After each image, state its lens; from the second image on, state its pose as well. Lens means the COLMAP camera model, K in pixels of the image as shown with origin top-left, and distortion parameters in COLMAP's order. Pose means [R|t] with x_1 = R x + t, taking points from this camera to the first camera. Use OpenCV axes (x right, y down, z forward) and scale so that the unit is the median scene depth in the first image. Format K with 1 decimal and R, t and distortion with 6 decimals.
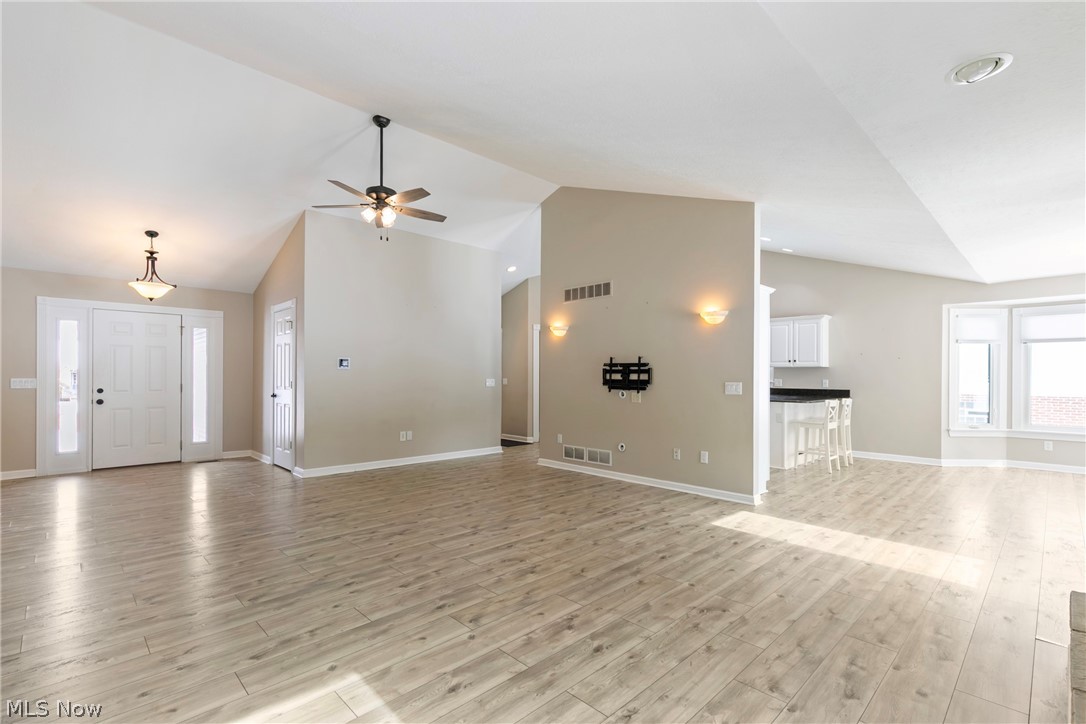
lens RADIAL K [[497.1, 0, 541.9], [0, 497.1, 374.8], [0, 0, 1]] dist [0.006443, -0.000866]
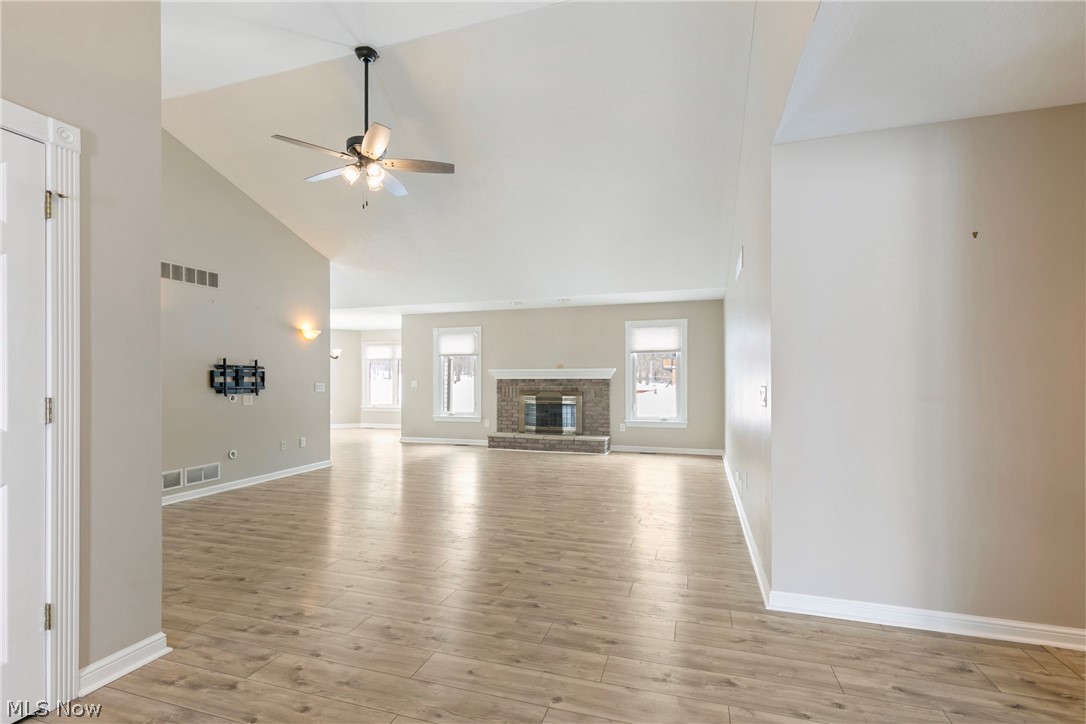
lens RADIAL K [[494.7, 0, 537.7], [0, 494.7, 375.9], [0, 0, 1]] dist [0.004833, -0.000235]
pose [[-0.467865, 0.003929, 0.883791, -1.392388], [-0.001174, 0.999986, -0.005067, 0.001513], [-0.883799, -0.003408, -0.467854, 1.374345]]
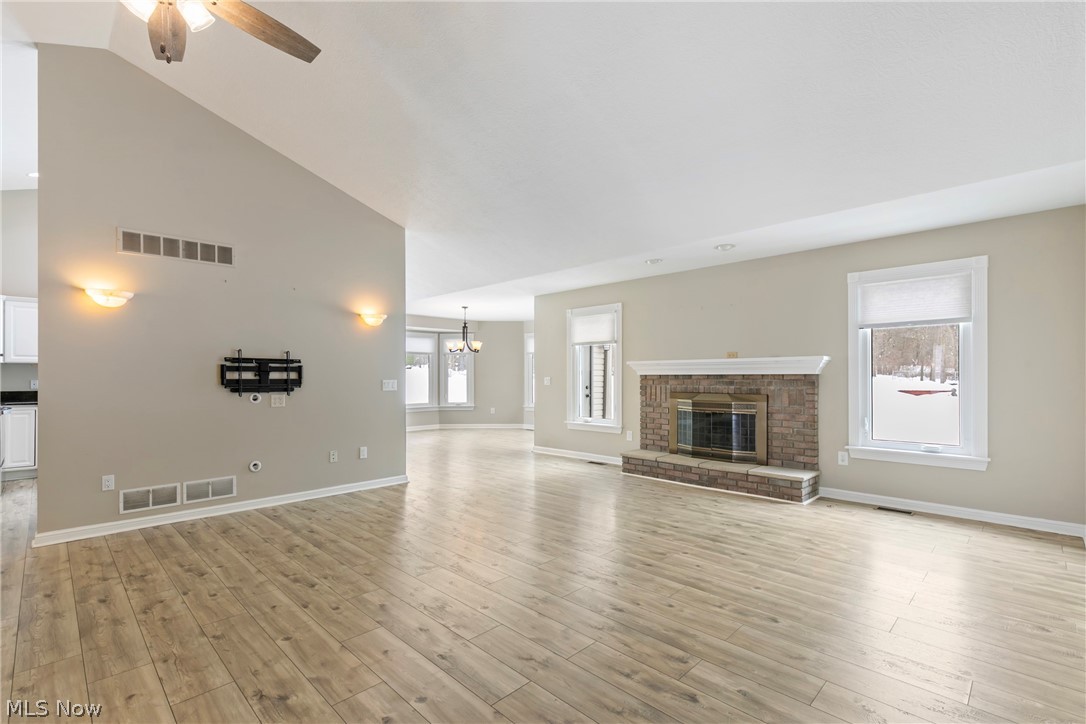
lens RADIAL K [[494.7, 0, 537.7], [0, 494.7, 375.9], [0, 0, 1]] dist [0.004833, -0.000235]
pose [[-0.009718, -0.003481, 0.999947, -0.914546], [0.000556, 0.999994, 0.003487, 0.002542], [-0.999953, 0.000590, -0.009716, 0.836421]]
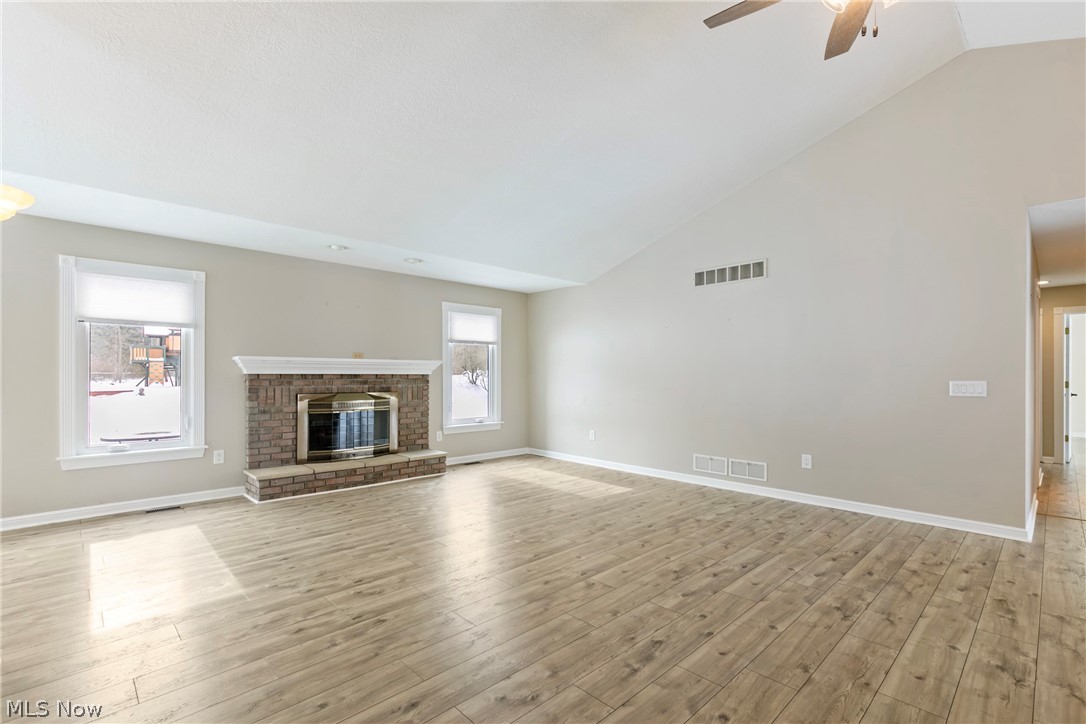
lens RADIAL K [[494.7, 0, 537.7], [0, 494.7, 375.9], [0, 0, 1]] dist [0.004833, -0.000235]
pose [[-0.999907, -0.004680, 0.012806, -0.068115], [-0.004692, 0.999989, -0.000935, 0.007556], [-0.012802, -0.000995, -0.999918, 1.715674]]
